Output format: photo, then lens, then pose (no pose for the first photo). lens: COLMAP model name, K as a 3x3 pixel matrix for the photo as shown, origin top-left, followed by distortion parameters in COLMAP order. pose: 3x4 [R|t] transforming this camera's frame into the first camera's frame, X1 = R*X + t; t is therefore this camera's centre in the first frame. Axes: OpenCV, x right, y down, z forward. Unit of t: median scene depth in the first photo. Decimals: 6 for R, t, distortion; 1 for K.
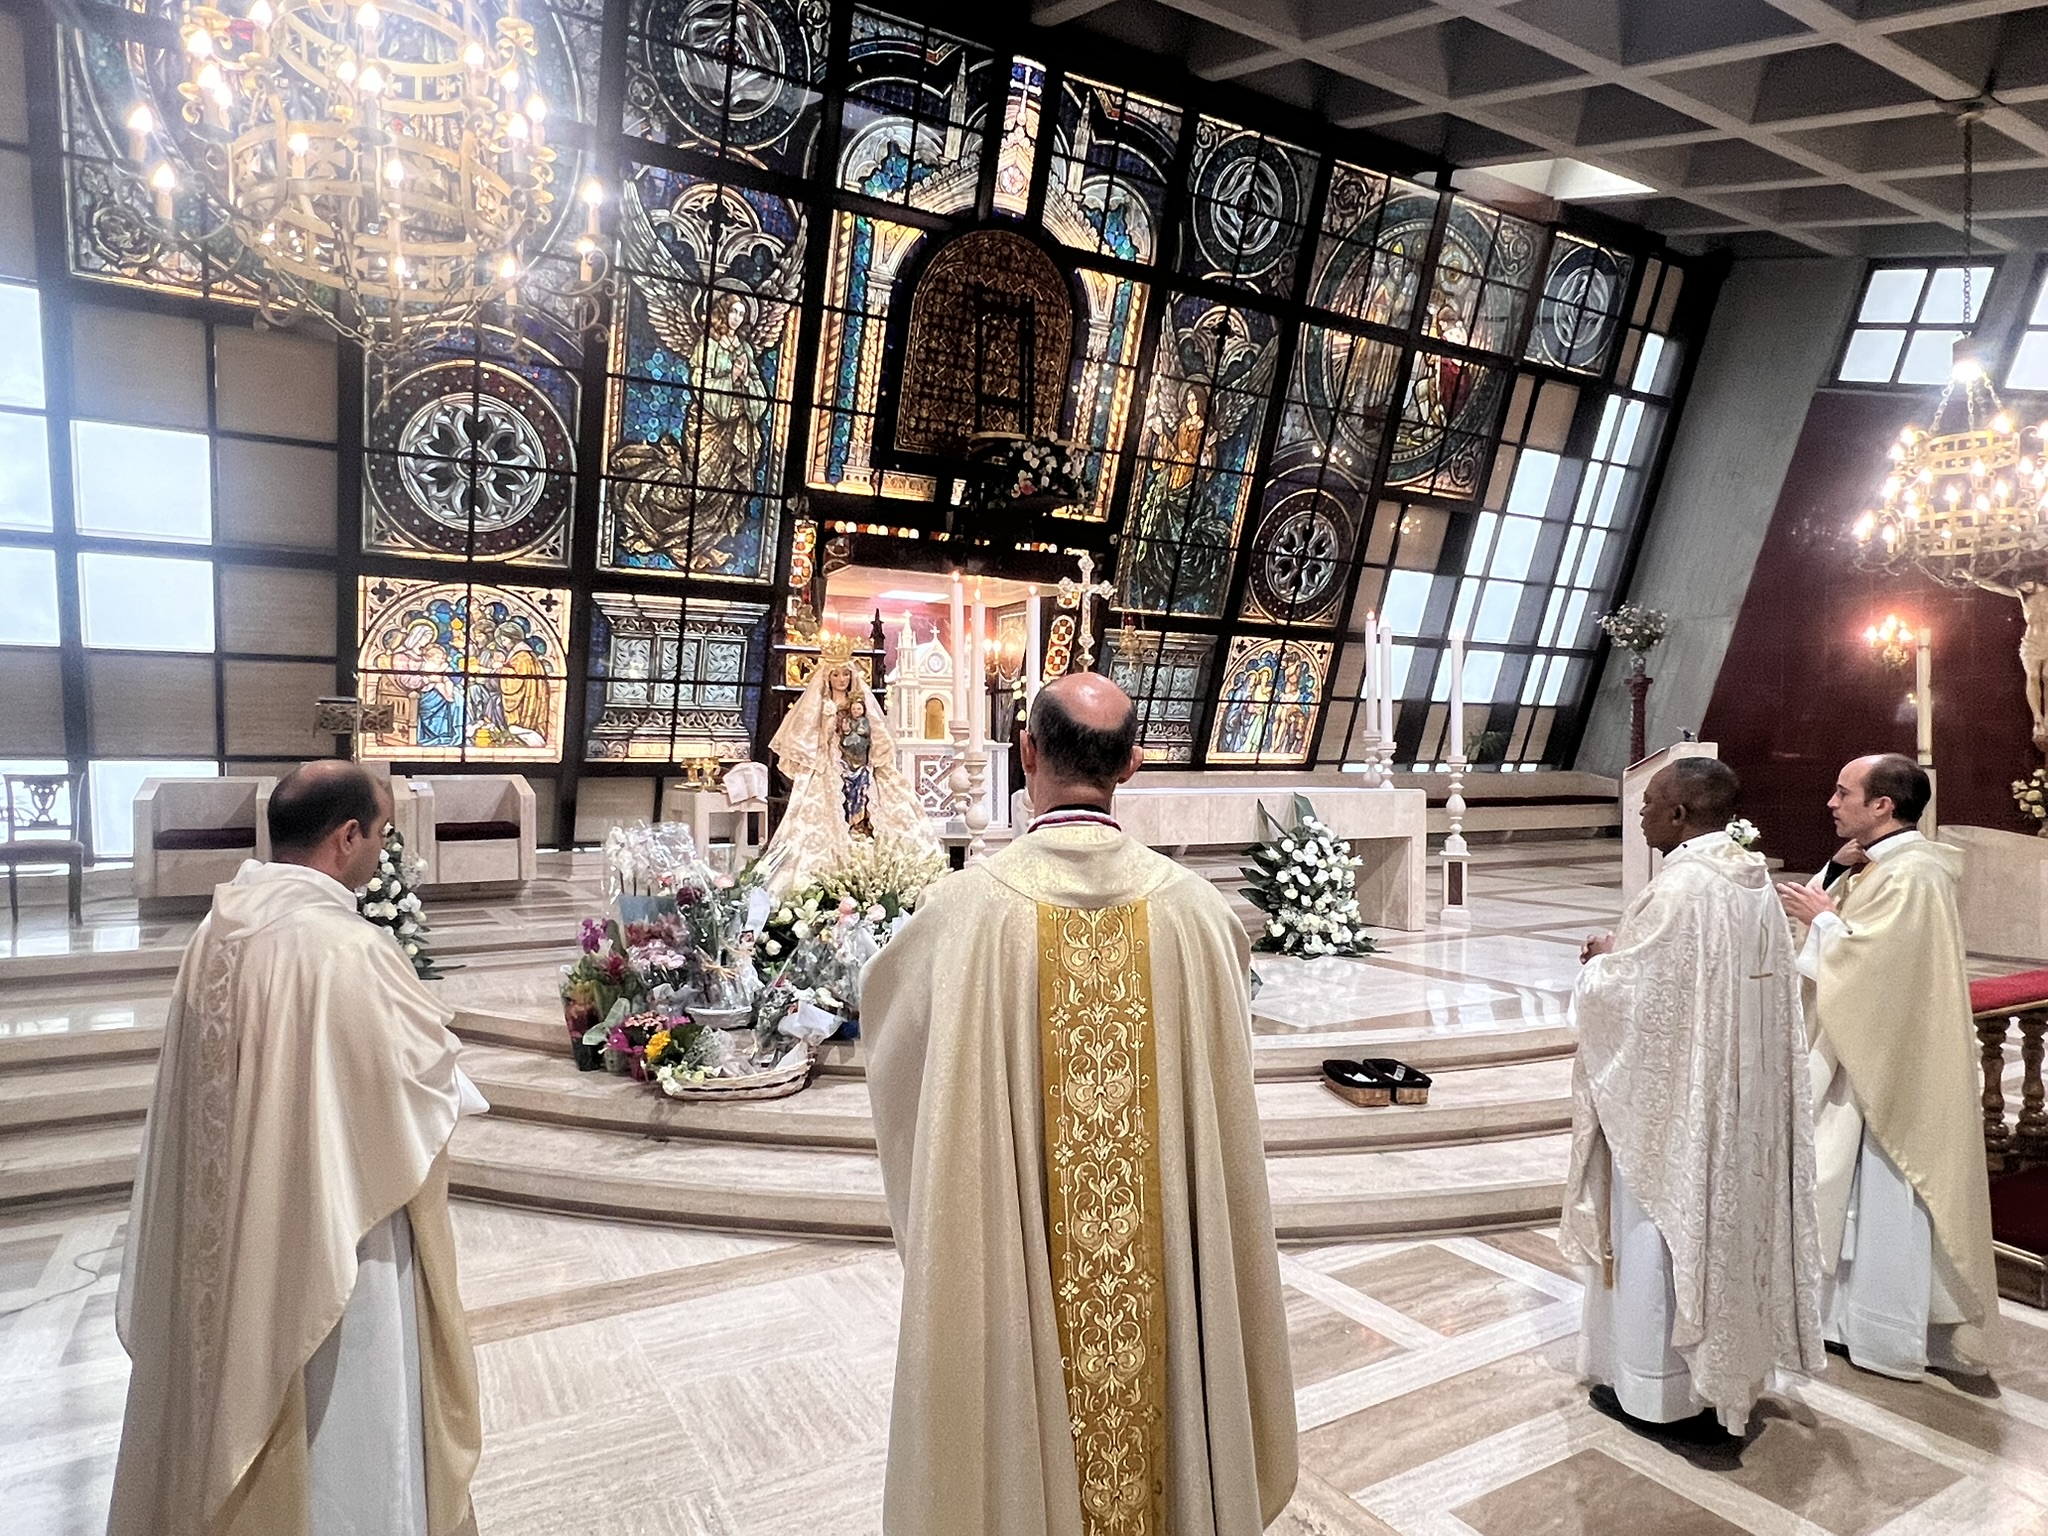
lens RADIAL K [[1229.7, 0, 1016.4], [0, 1229.7, 773.6], [0, 0, 1]] dist [-0.006619, 0.001671]
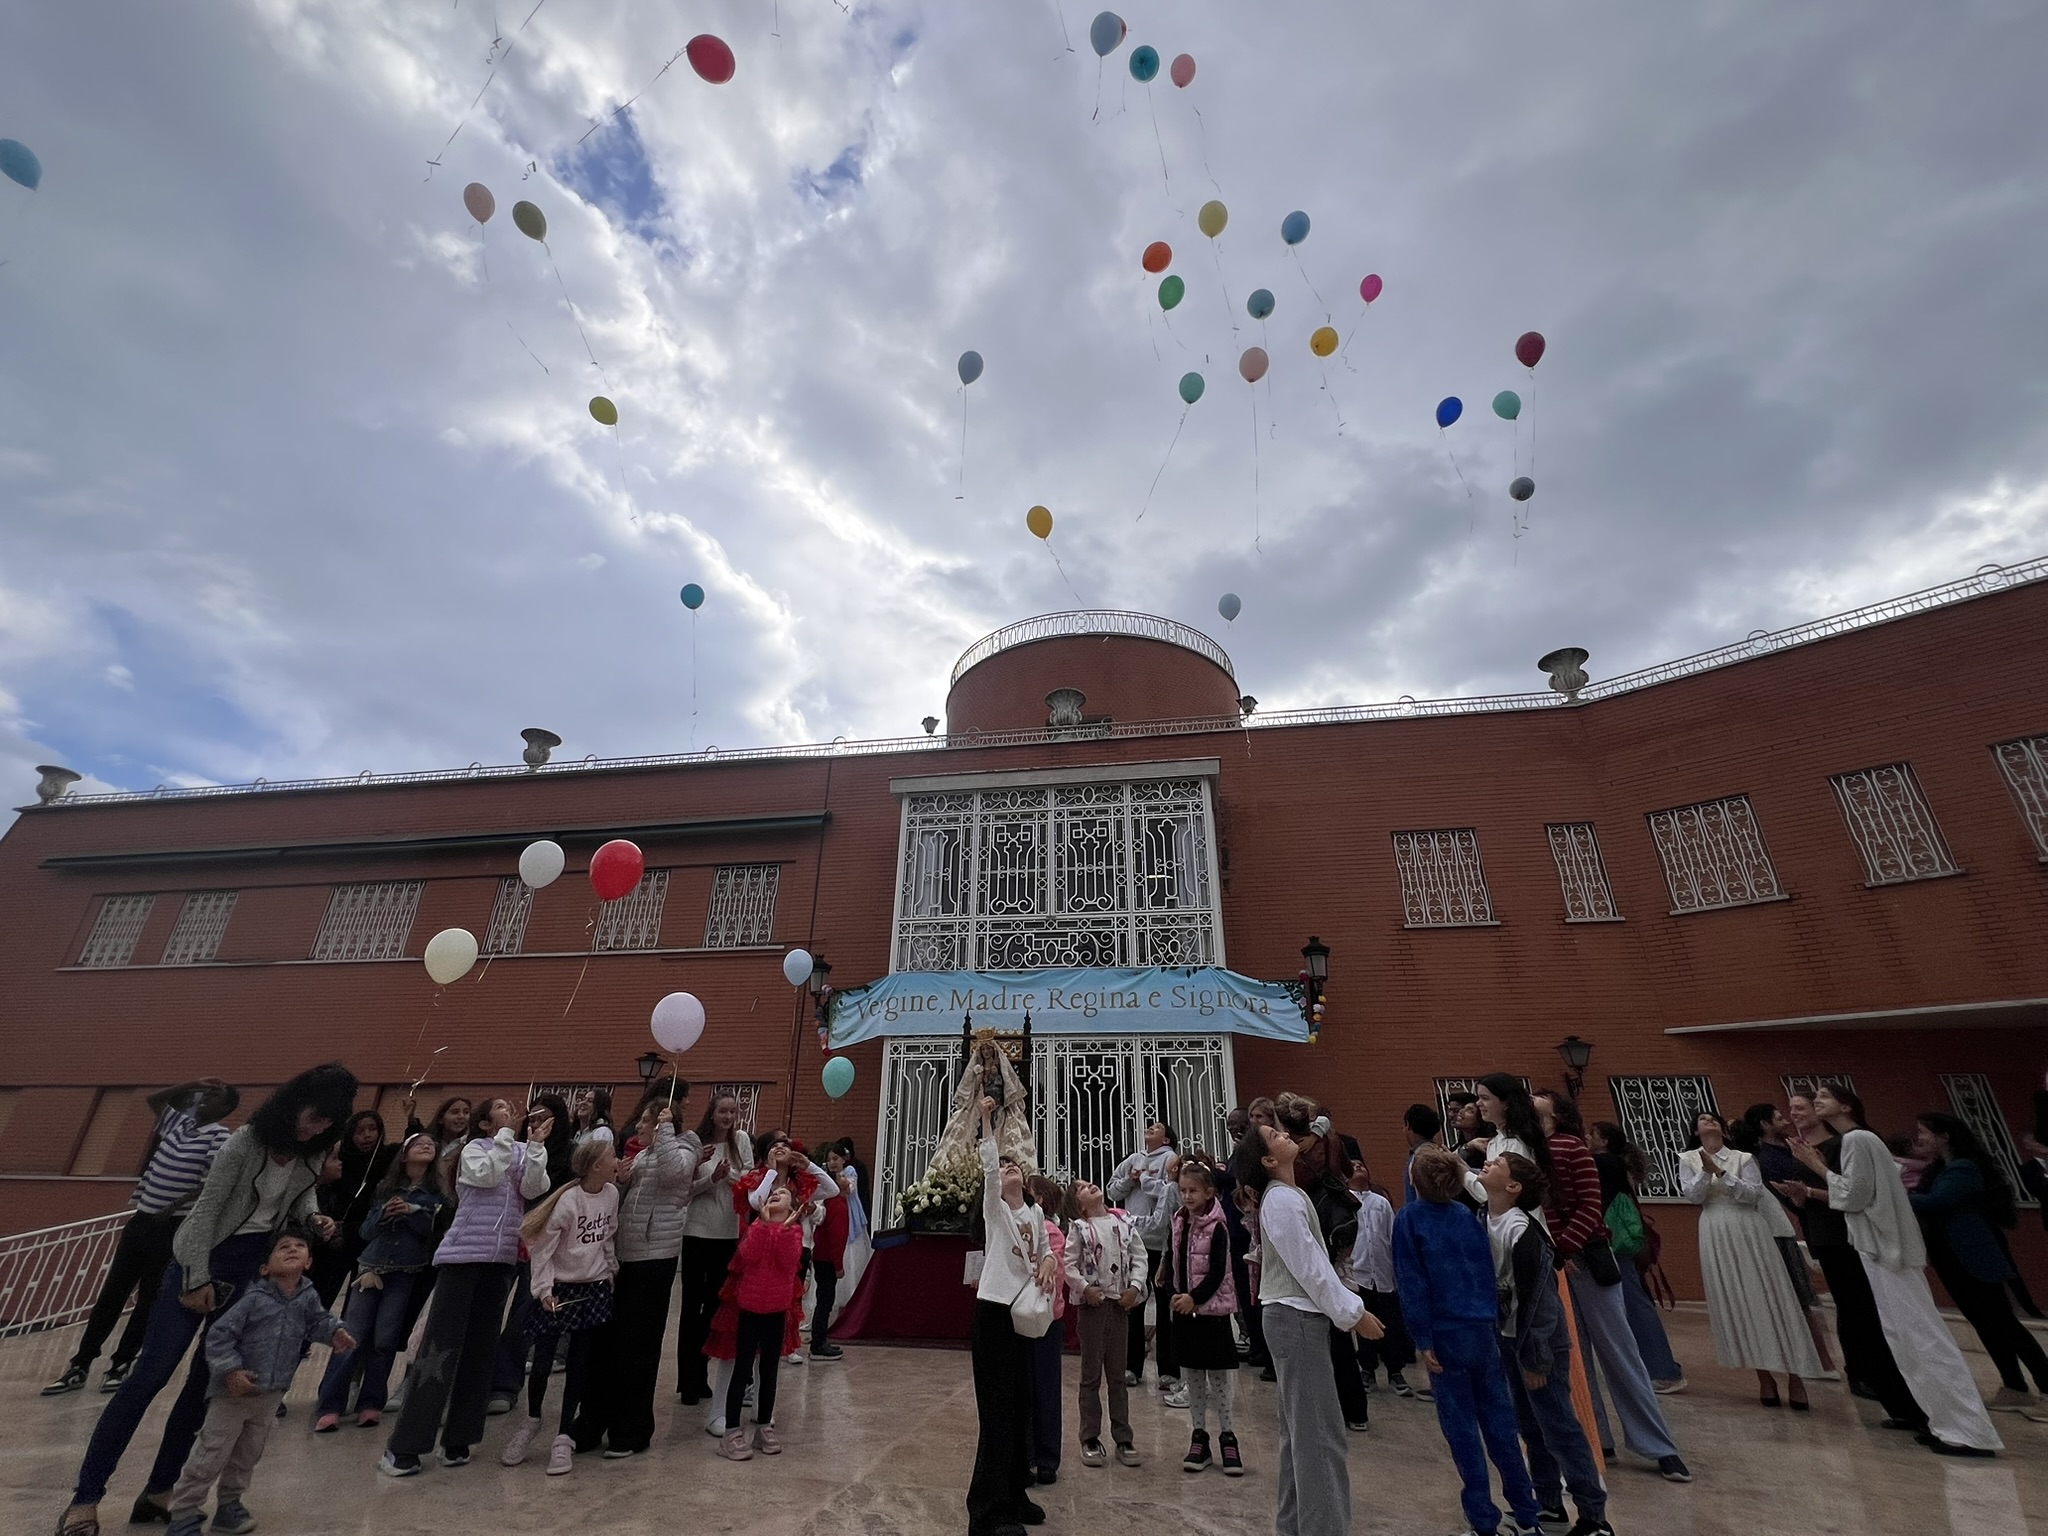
lens RADIAL K [[905.8, 0, 1014.3], [0, 905.8, 761.6], [0, 0, 1]] dist [-0.001810, -0.000896]
pose [[0.779005, -0.256197, -0.572288, 0.470467], [-0.030242, 0.896301, -0.442413, 0.078421], [0.626288, 0.361949, 0.690476, 0.000118]]
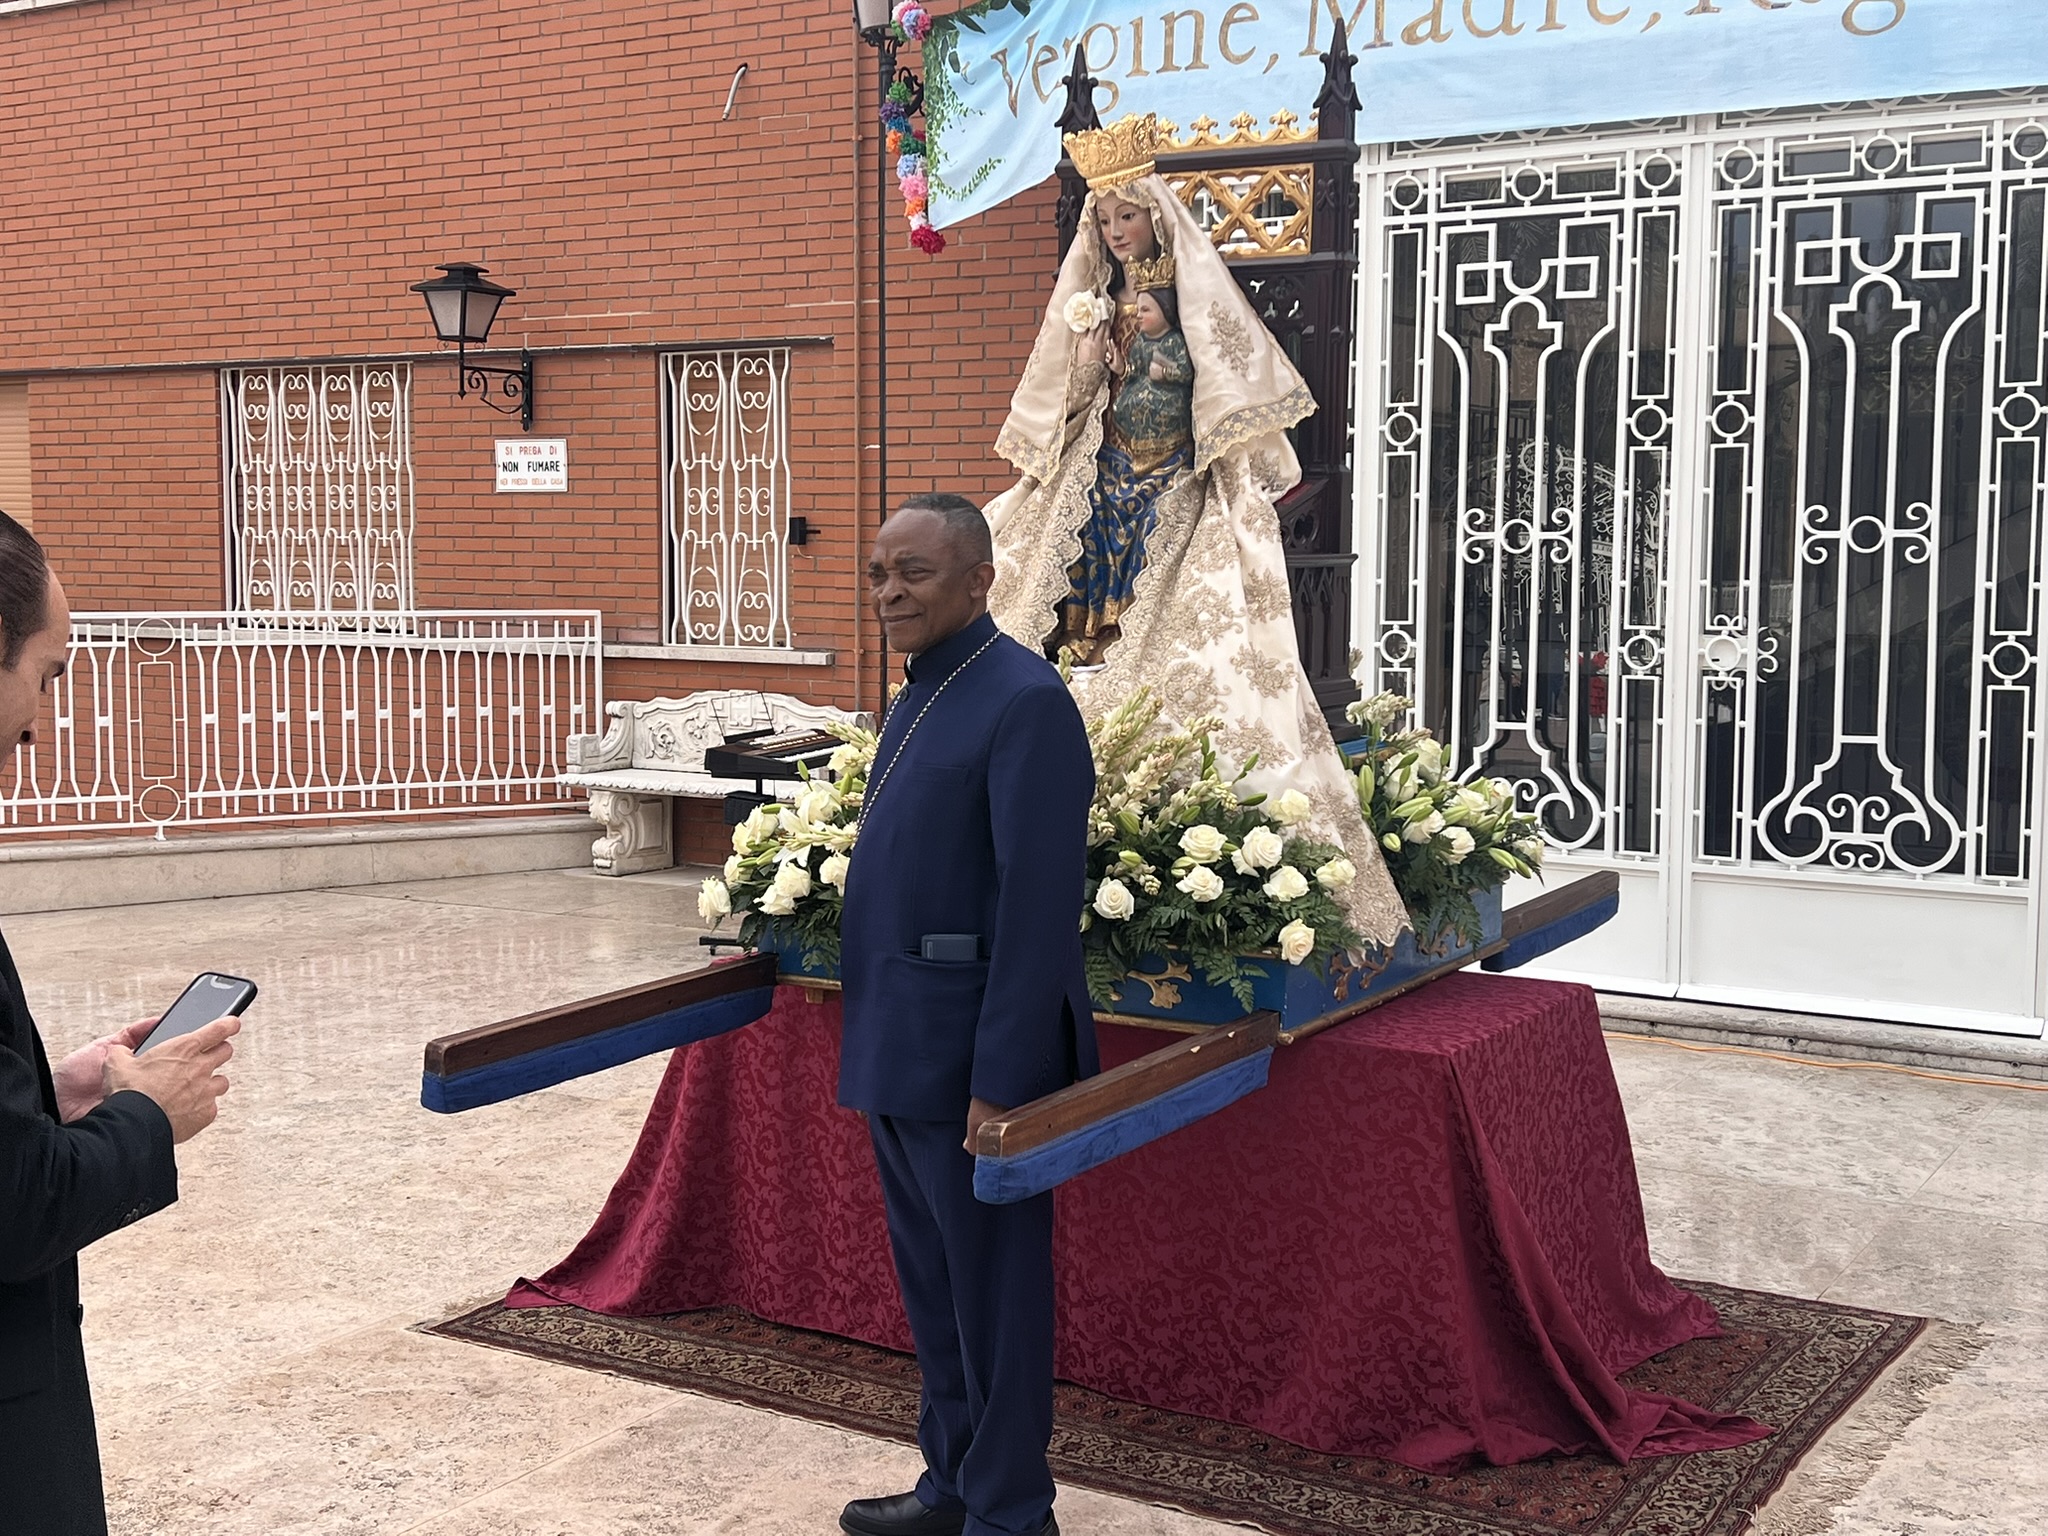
lens RADIAL K [[2435.0, 0, 1016.1], [0, 2435.0, 784.5], [0, 0, 1]] dist [0.053348, 0.000000]
pose [[0.496077, 0.097044, -0.862838, 0.324321], [-0.024355, 0.994899, 0.097894, 0.011980], [0.867937, -0.027549, 0.495910, 0.393900]]
